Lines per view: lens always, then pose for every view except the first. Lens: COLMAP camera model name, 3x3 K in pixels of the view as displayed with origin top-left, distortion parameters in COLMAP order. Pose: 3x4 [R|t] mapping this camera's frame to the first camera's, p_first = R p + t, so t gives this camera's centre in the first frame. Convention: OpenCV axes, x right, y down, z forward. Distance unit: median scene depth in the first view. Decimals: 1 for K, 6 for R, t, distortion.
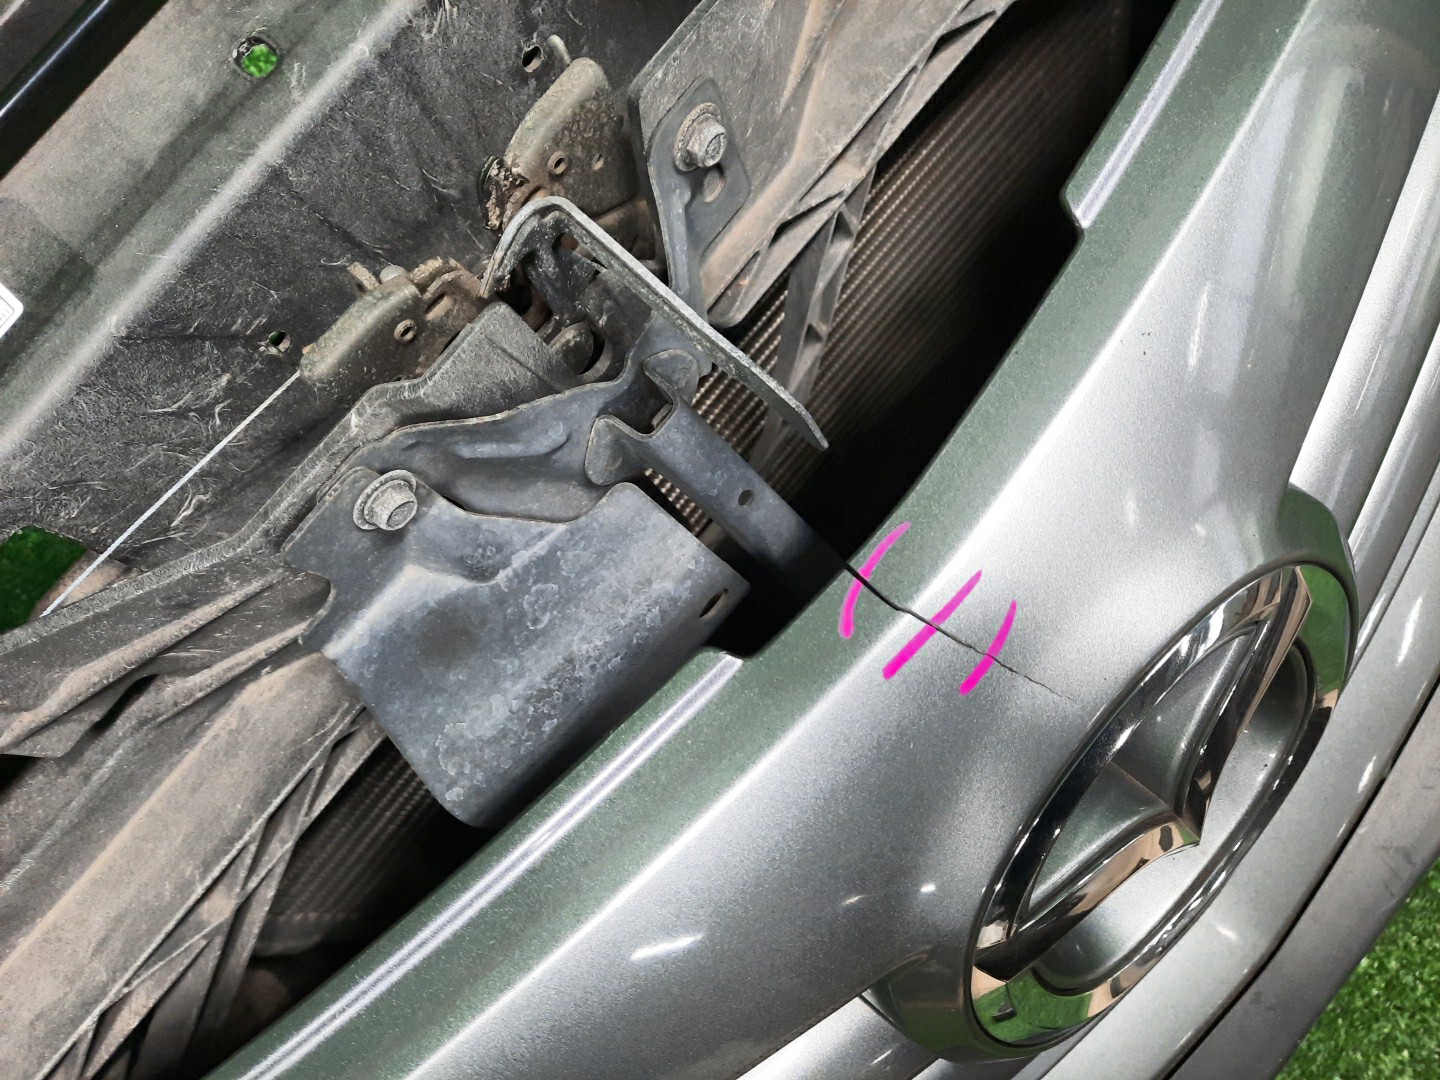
lens RADIAL K [[1083.6, 0, 750.2], [0, 1083.6, 522.5], [0, 0, 1]] dist [0.062239, -0.058637]
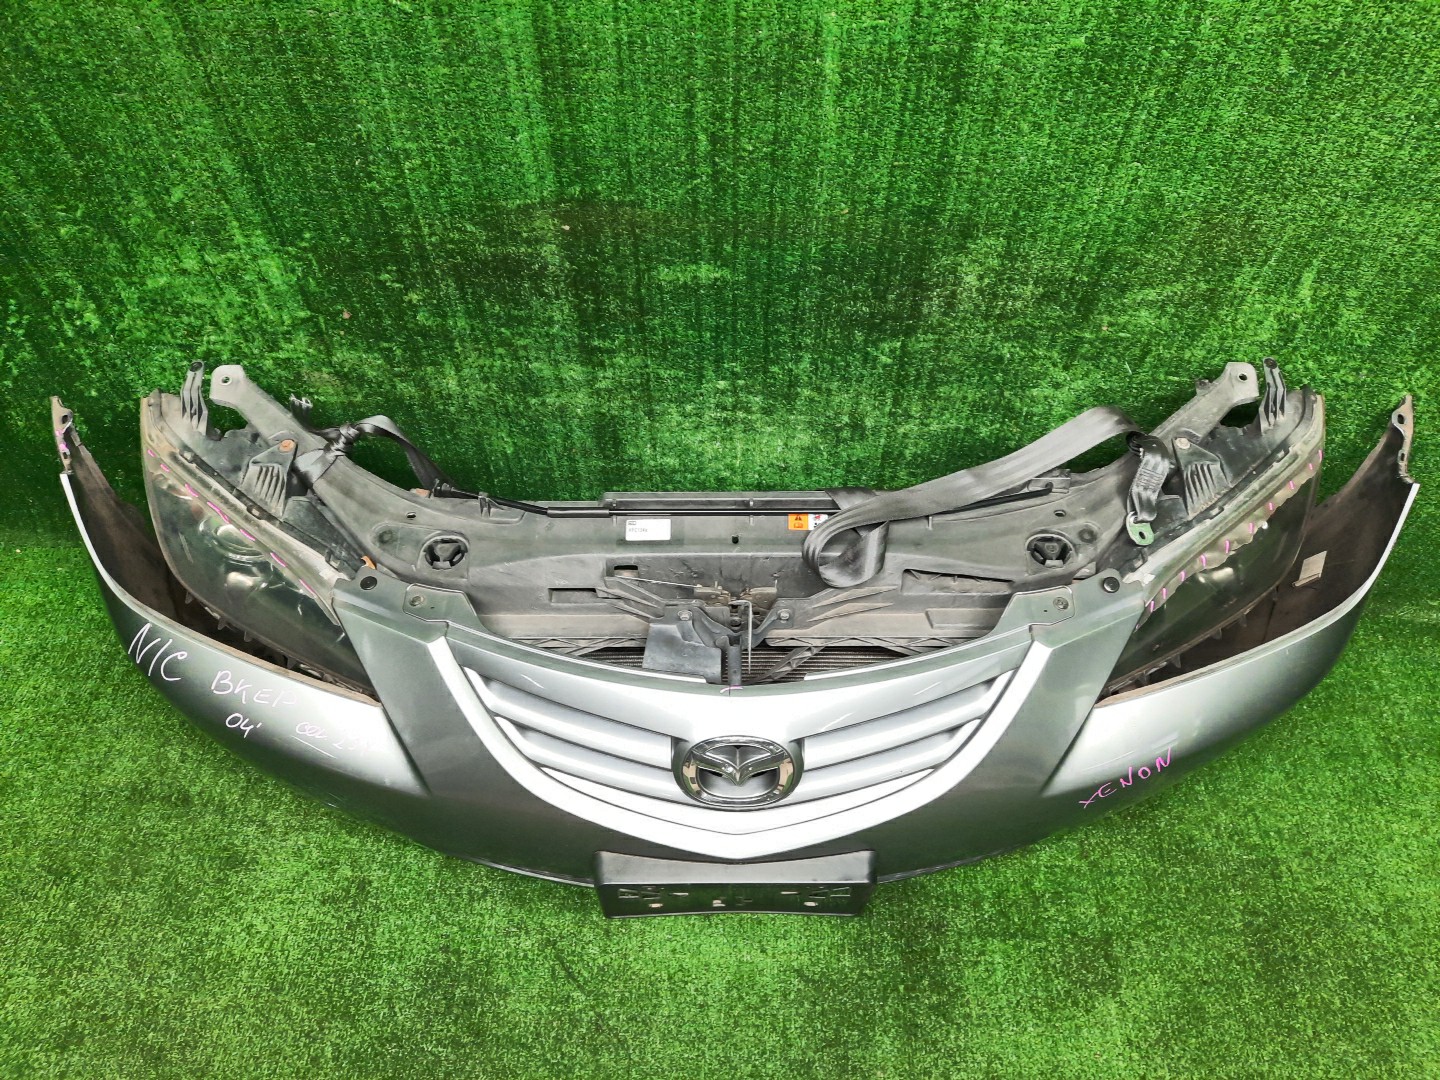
lens RADIAL K [[1083.6, 0, 750.2], [0, 1083.6, 522.5], [0, 0, 1]] dist [0.062239, -0.058637]
pose [[0.644530, 0.726001, -0.239798, 0.697754], [-0.761441, 0.637882, -0.115383, 0.053005], [0.069195, 0.256960, 0.963942, -3.635362]]
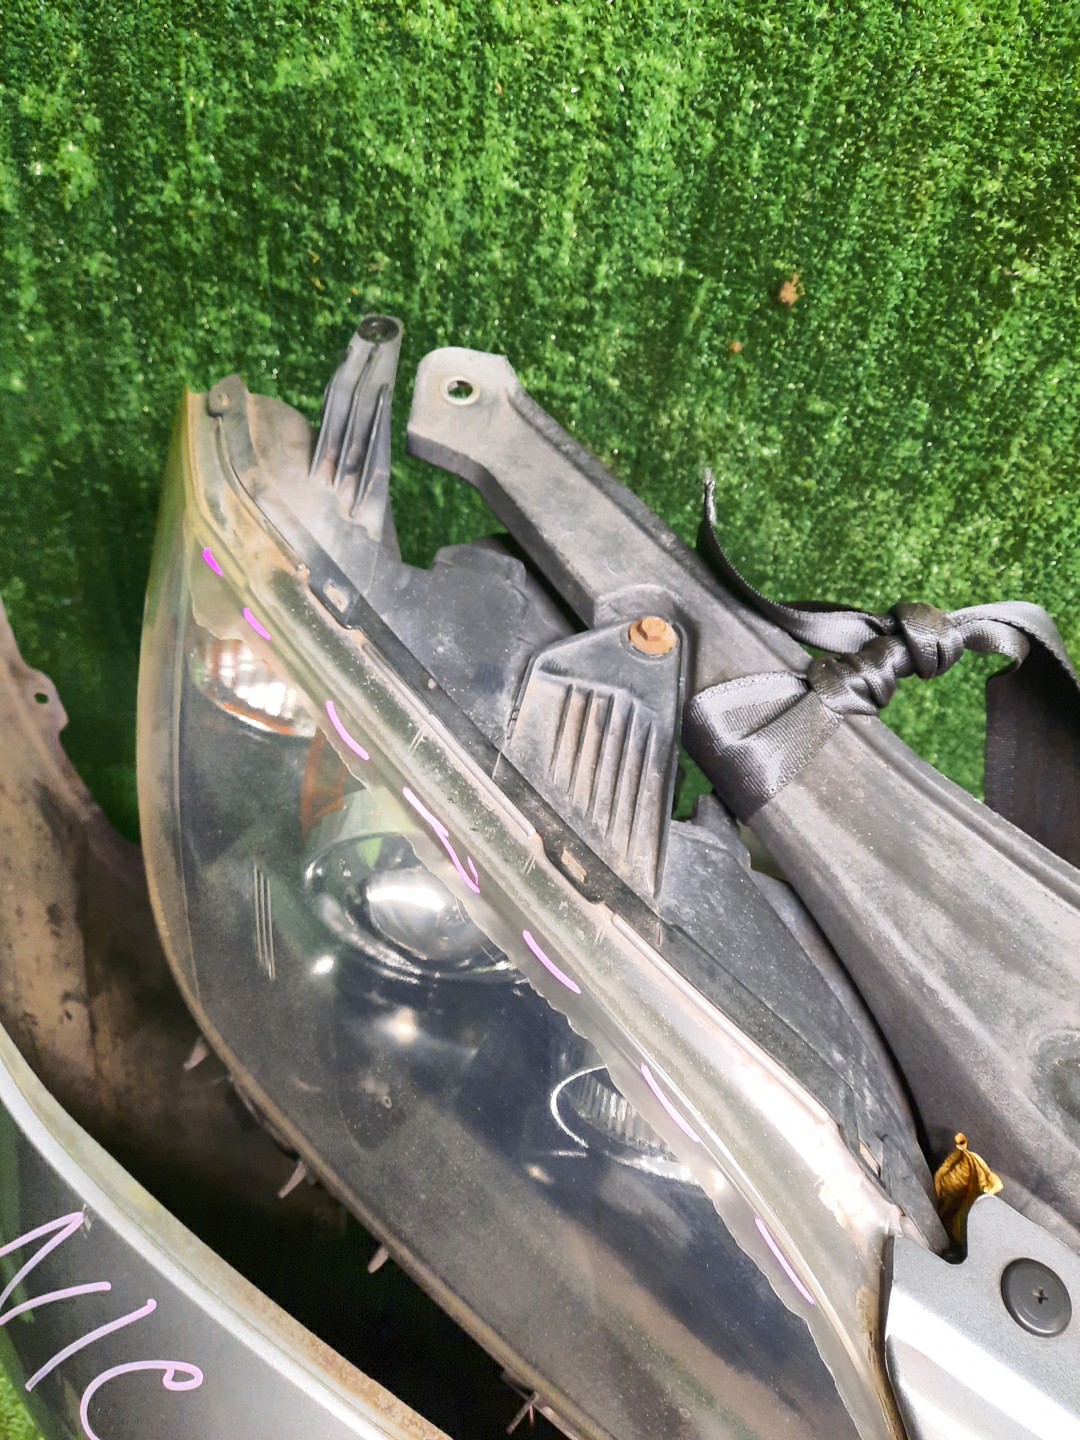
lens RADIAL K [[1083.6, 0, 535.9], [0, 1083.6, 692.3], [0, 0, 1]] dist [0.062239, -0.058637]
pose [[0.470977, 0.835970, -0.281666, -1.741458], [-0.882044, 0.451119, -0.135979, 1.251753], [0.013390, 0.312485, 0.949828, -0.390799]]
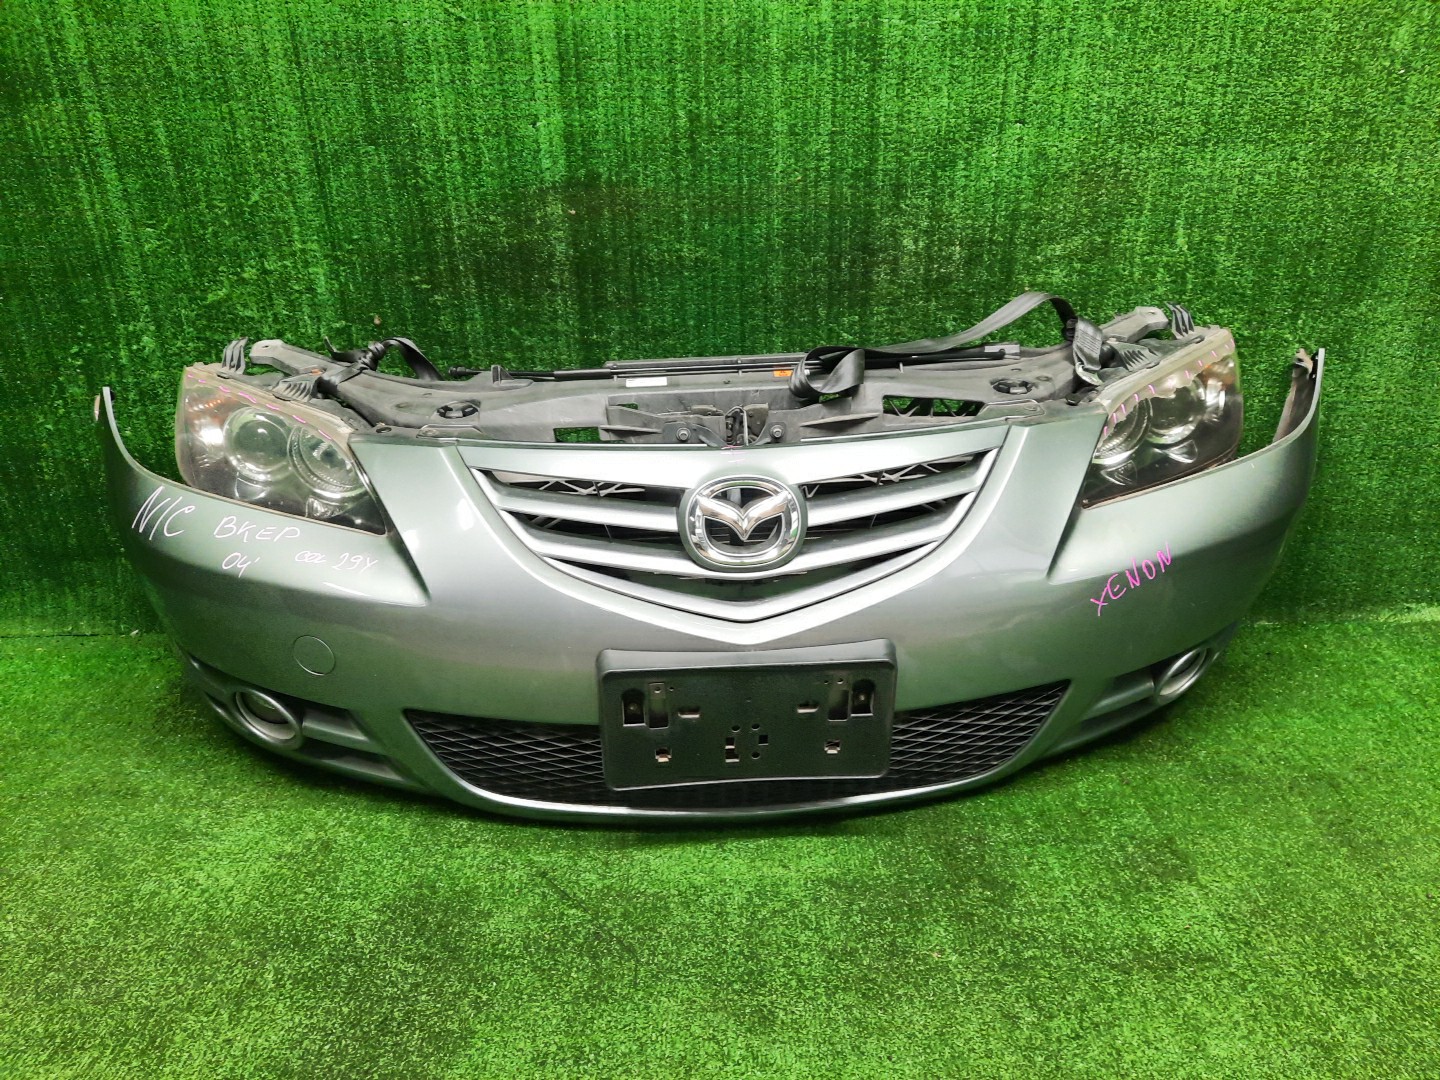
lens RADIAL K [[1083.6, 0, 750.2], [0, 1083.6, 522.5], [0, 0, 1]] dist [0.062239, -0.058637]
pose [[0.697413, 0.468222, -0.542570, 2.774639], [-0.712695, 0.532734, -0.456355, 2.241053], [0.075370, 0.704955, 0.705236, -2.238522]]
